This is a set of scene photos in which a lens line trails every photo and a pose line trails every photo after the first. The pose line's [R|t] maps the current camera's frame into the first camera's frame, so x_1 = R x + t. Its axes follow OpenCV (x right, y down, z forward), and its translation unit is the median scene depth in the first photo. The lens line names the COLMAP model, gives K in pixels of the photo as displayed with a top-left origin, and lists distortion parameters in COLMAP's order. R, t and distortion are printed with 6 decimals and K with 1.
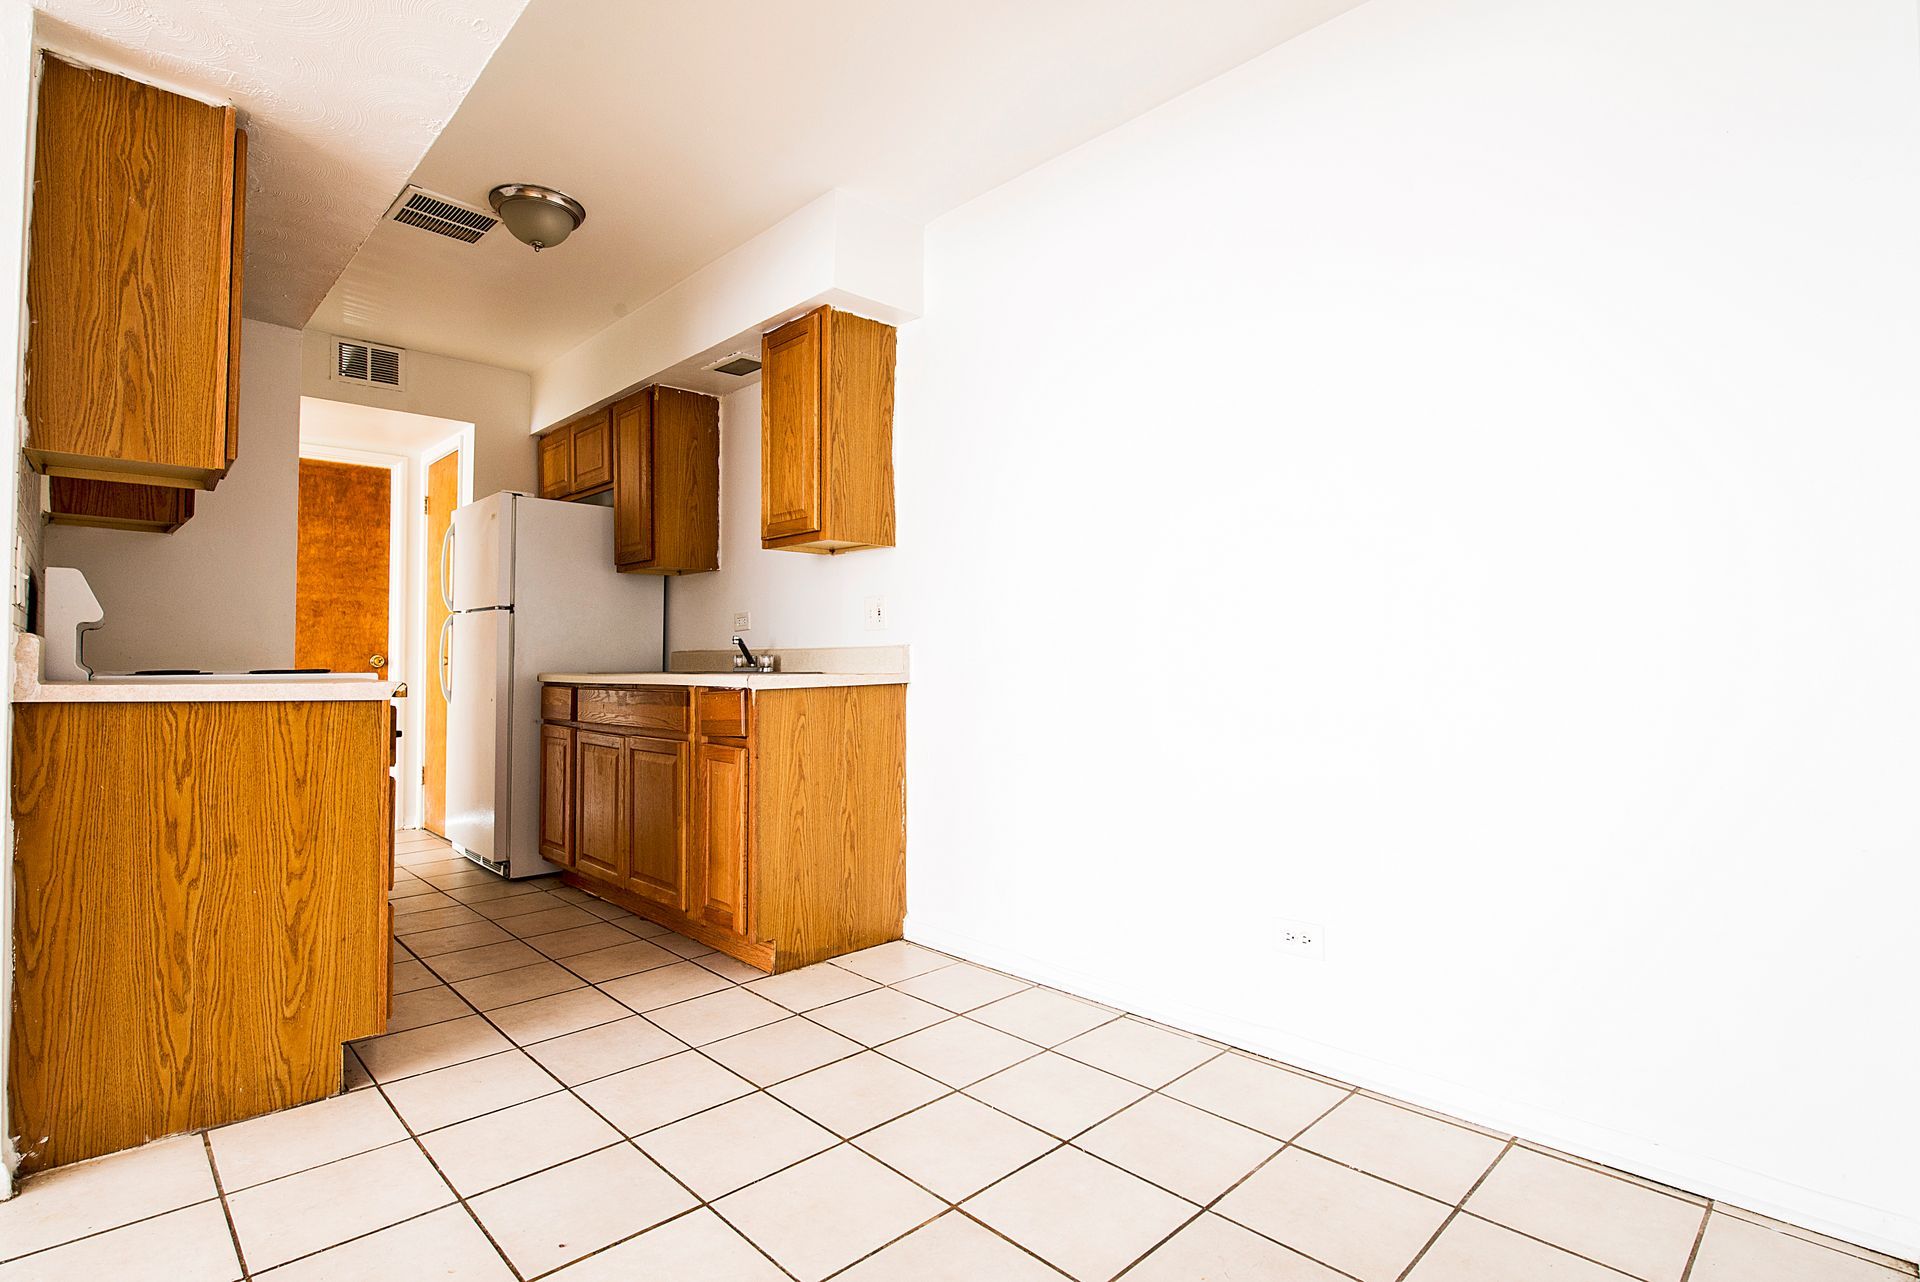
lens RADIAL K [[920.9, 0, 953.0], [0, 920.9, 643.4], [0, 0, 1]] dist [-0.007946, -0.003229]
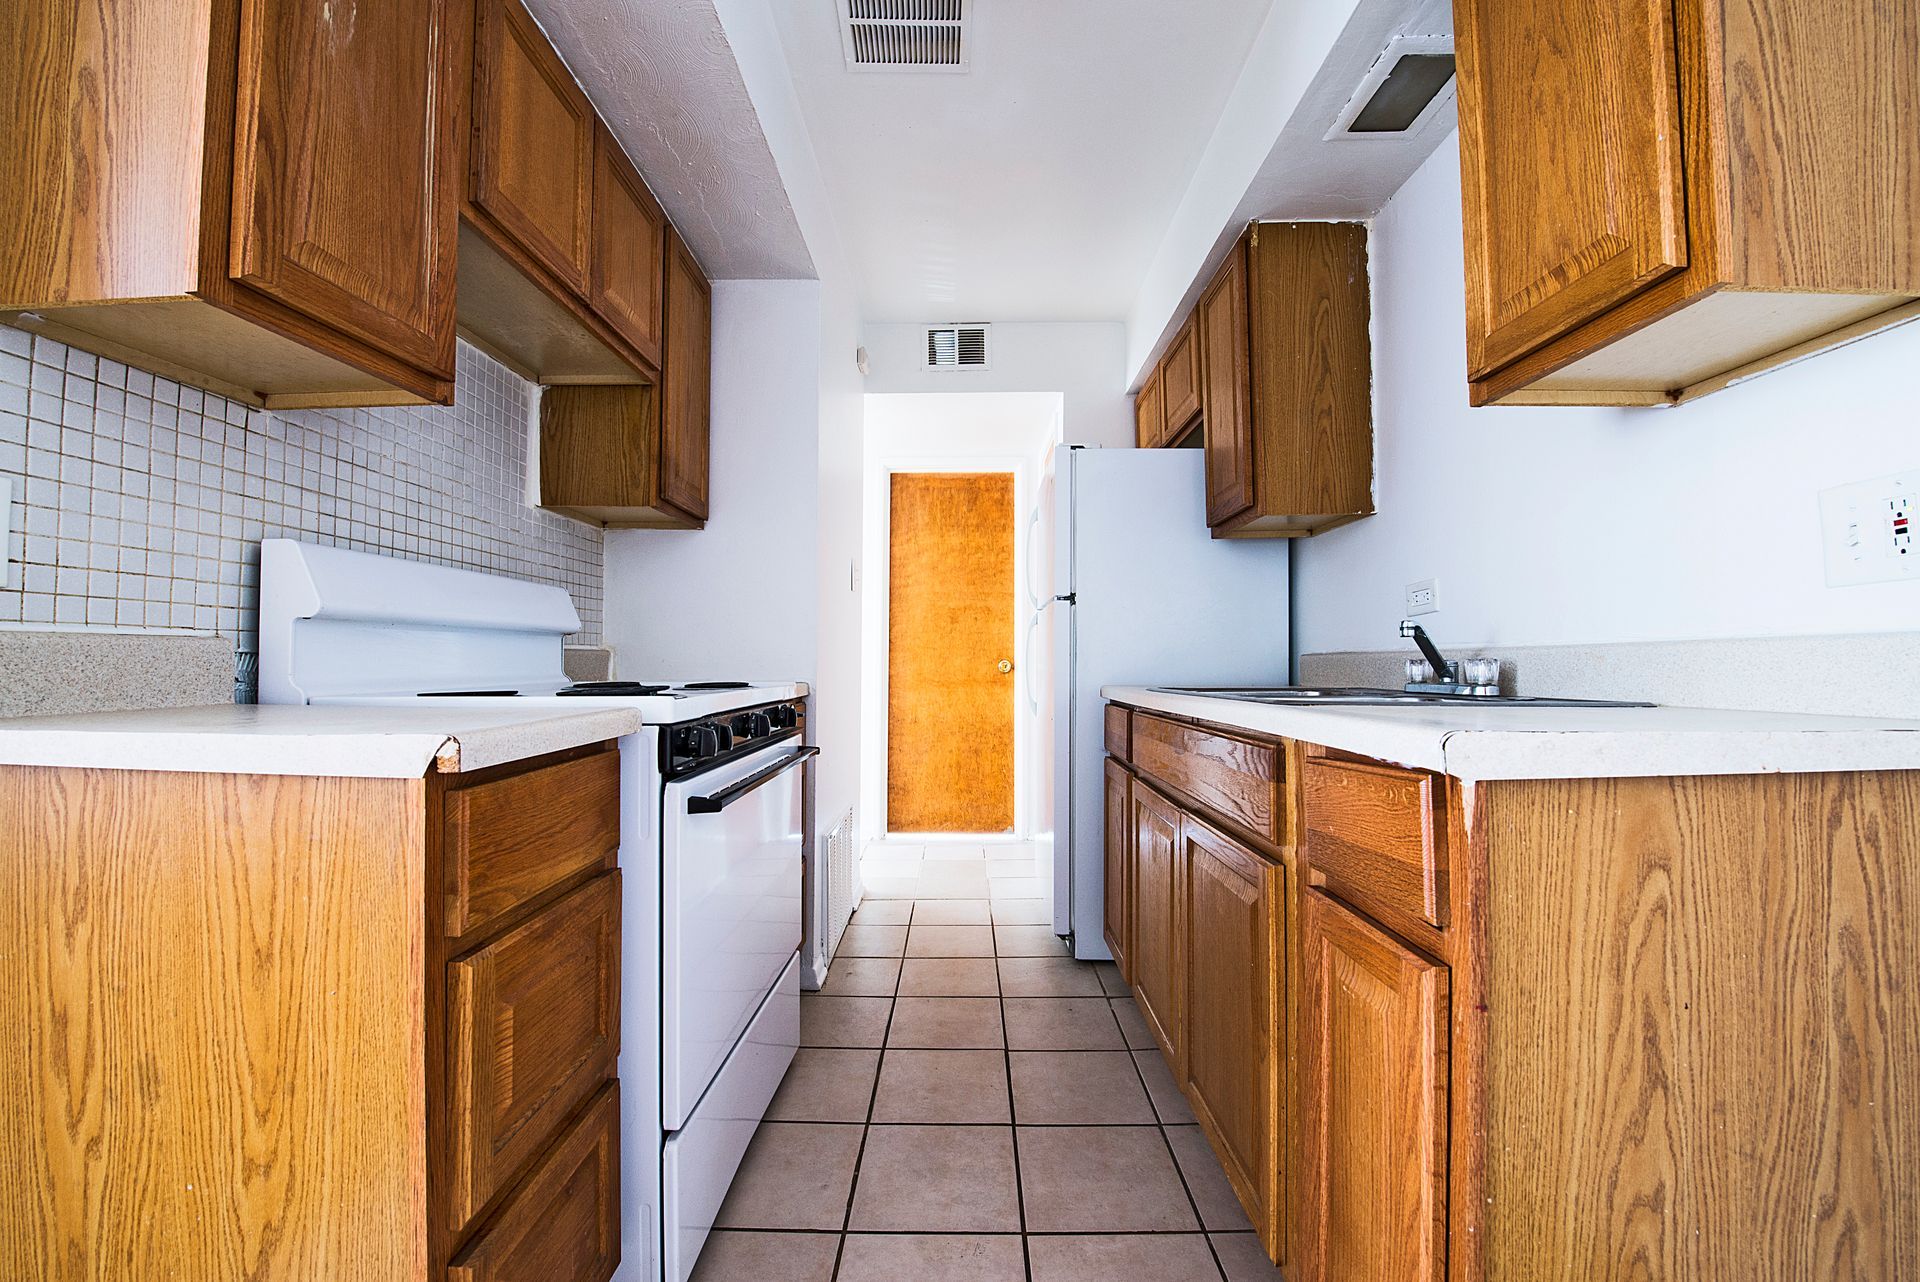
lens RADIAL K [[763.6, 0, 951.9], [0, 763.6, 643.6], [0, 0, 1]] dist [-0.015382, -0.002382]
pose [[0.709392, -0.017706, -0.704591, -0.153524], [0.013290, 0.999843, -0.011745, 0.006701], [0.704688, -0.001032, 0.709516, 0.674810]]
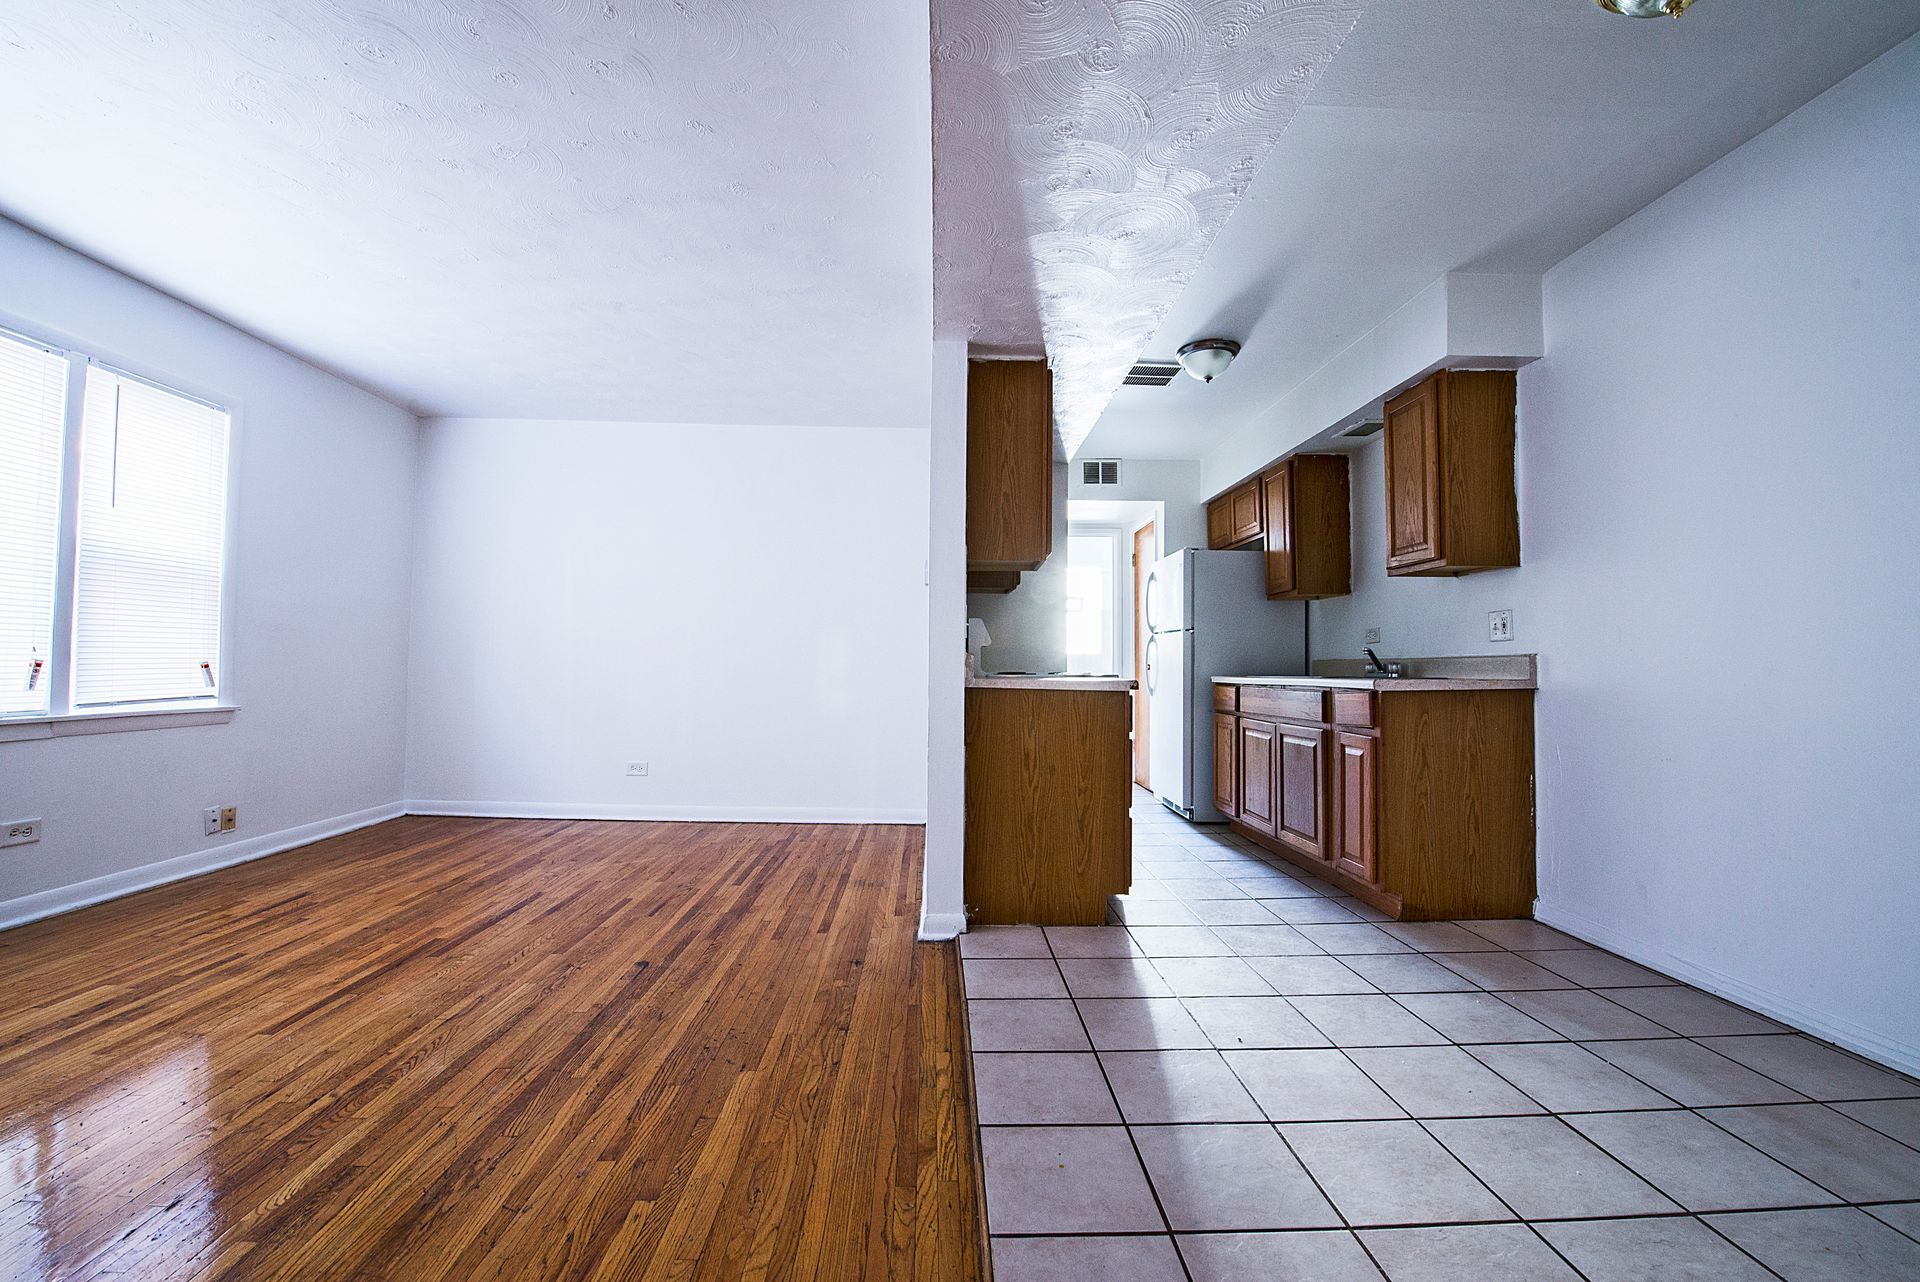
lens RADIAL K [[763.6, 0, 953.8], [0, 763.6, 643.6], [0, 0, 1]] dist [-0.015382, -0.002382]
pose [[0.739037, -0.016879, -0.673453, 0.051976], [0.008563, 0.999841, -0.015662, -0.003085], [0.673610, 0.005807, 0.739064, -0.155880]]
